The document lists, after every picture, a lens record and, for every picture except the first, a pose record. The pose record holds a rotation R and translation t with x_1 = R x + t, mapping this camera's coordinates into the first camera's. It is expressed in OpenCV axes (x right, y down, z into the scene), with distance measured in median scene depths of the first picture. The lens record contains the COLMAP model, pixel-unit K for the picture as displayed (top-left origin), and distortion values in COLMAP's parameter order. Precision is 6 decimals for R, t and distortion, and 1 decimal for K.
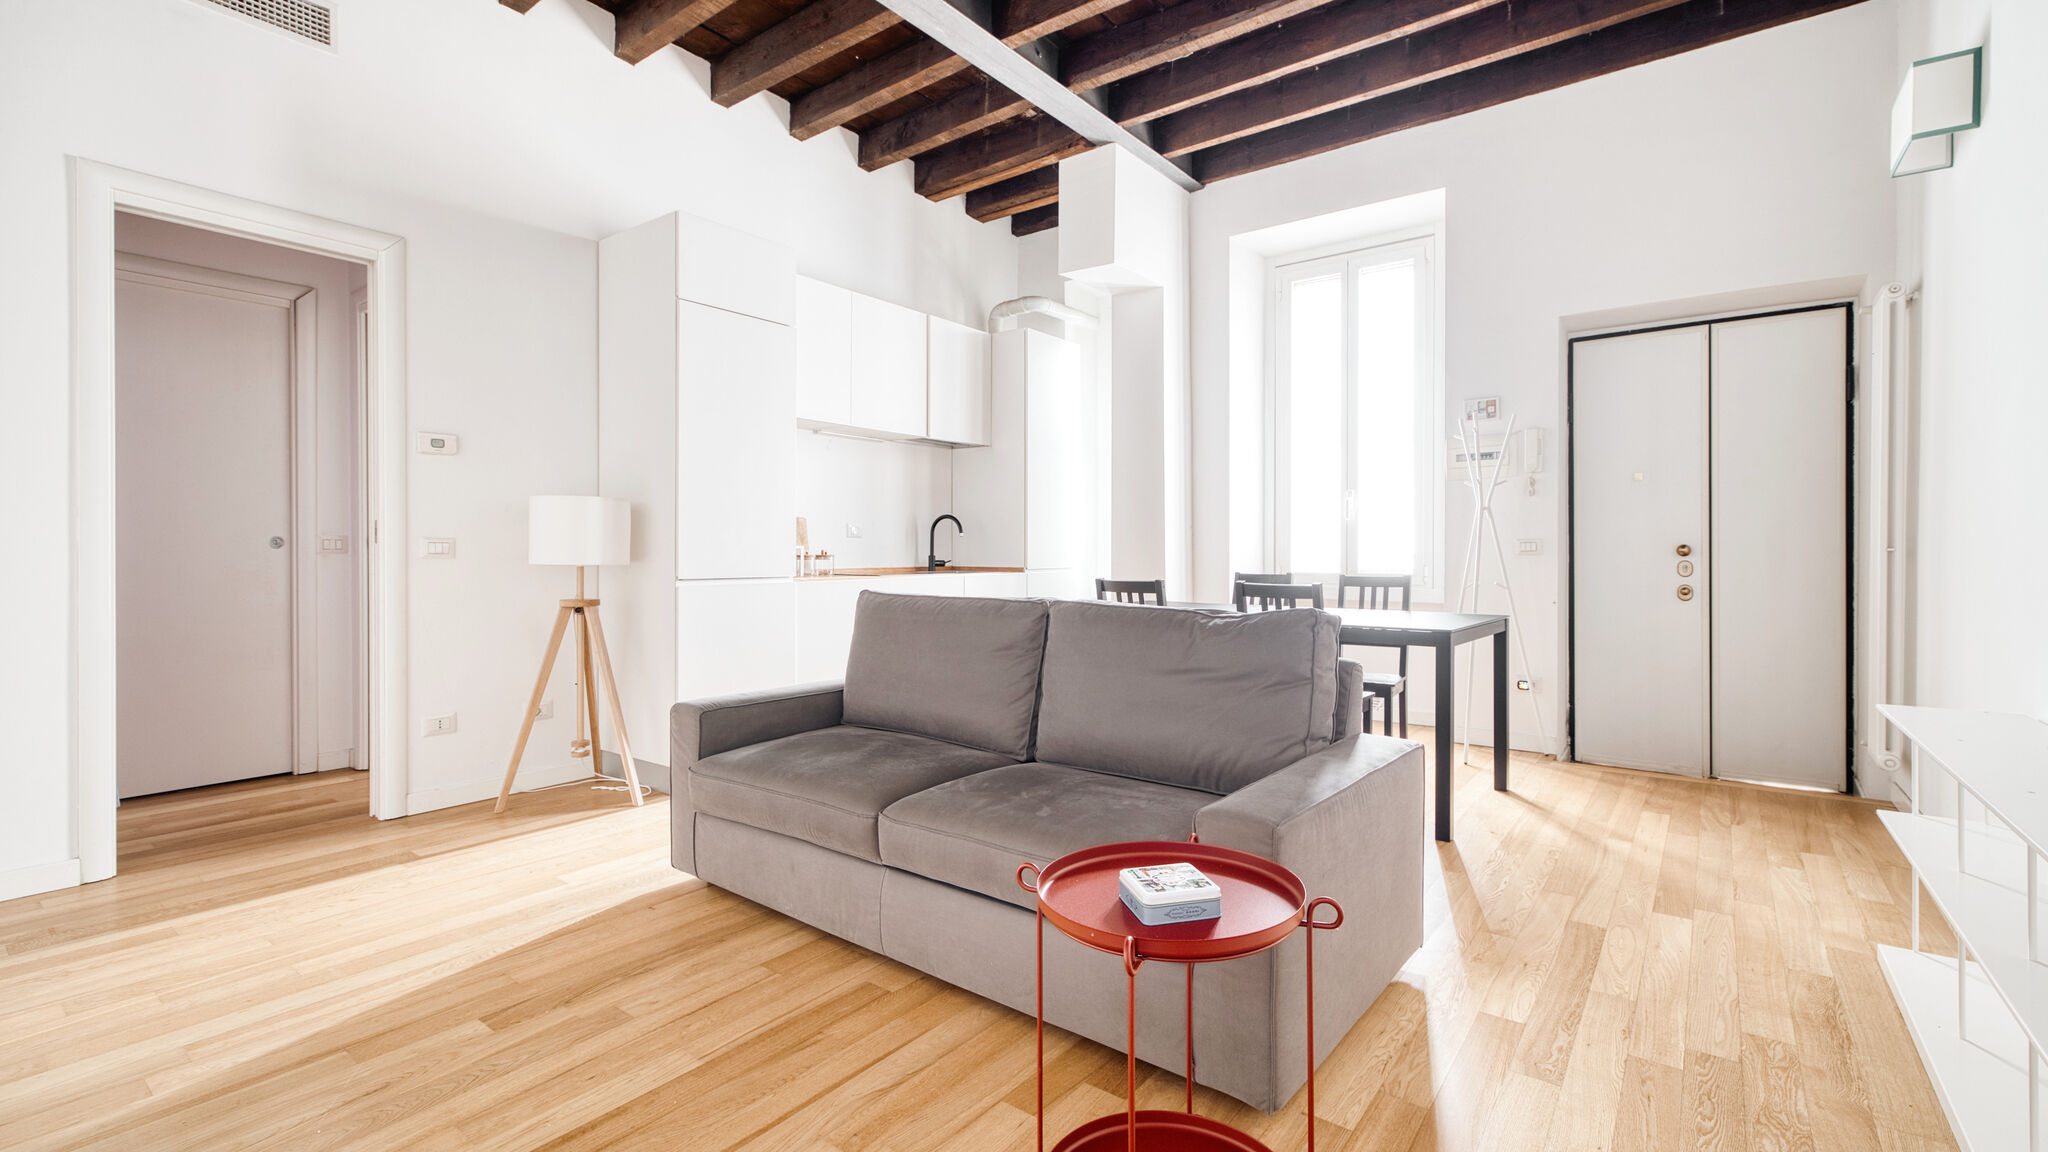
lens RADIAL K [[897.1, 0, 1016.6], [0, 897.1, 563.5], [0, 0, 1]] dist [-0.000253, -0.001171]
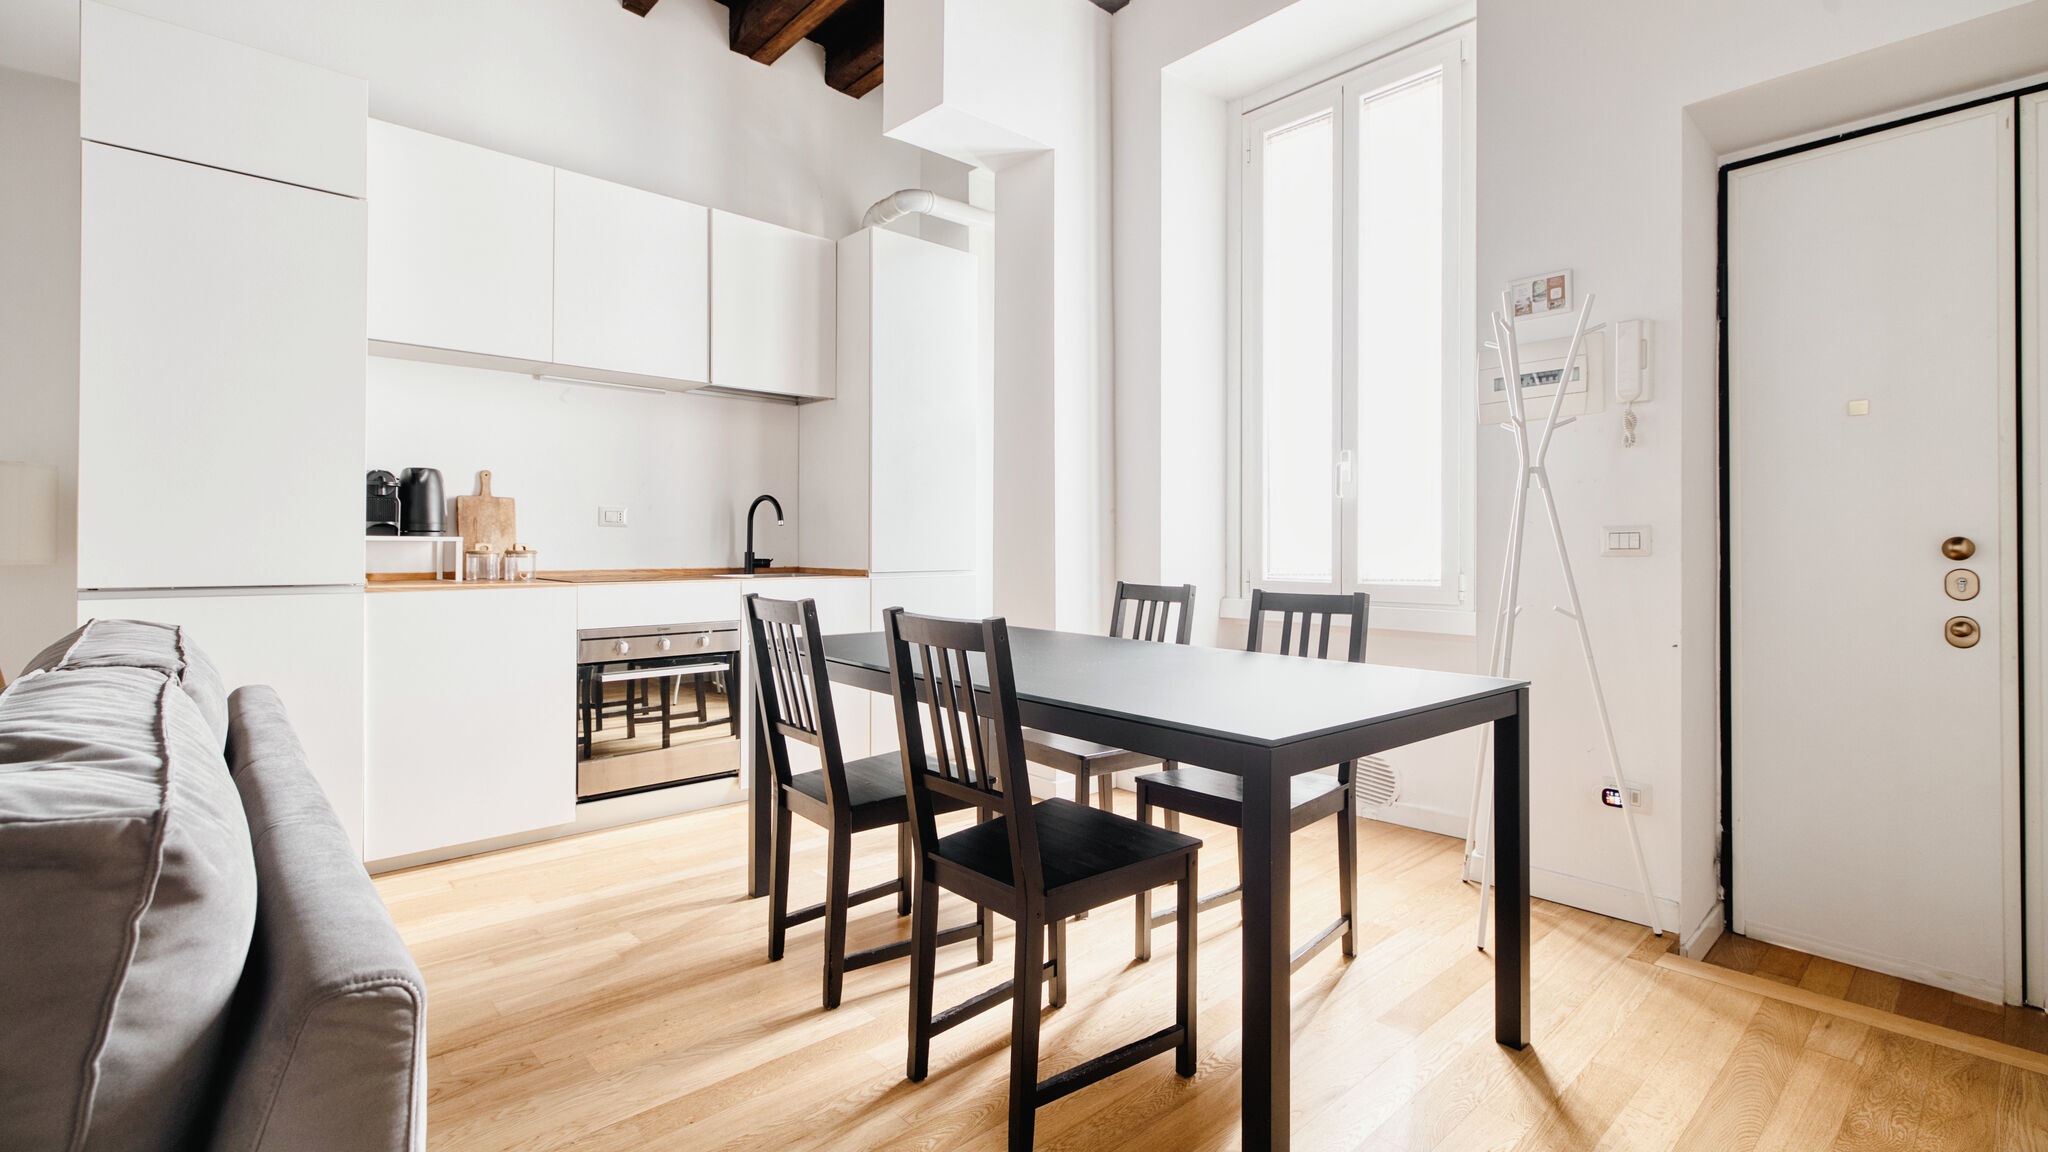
lens RADIAL K [[897.1, 0, 1028.4], [0, 897.1, 551.5], [0, 0, 1]] dist [-0.000253, -0.001171]
pose [[0.985500, 0.004174, -0.169621, 0.356192], [-0.005499, 0.999958, -0.007339, -0.007351], [0.169584, 0.008165, 0.985482, 0.470858]]
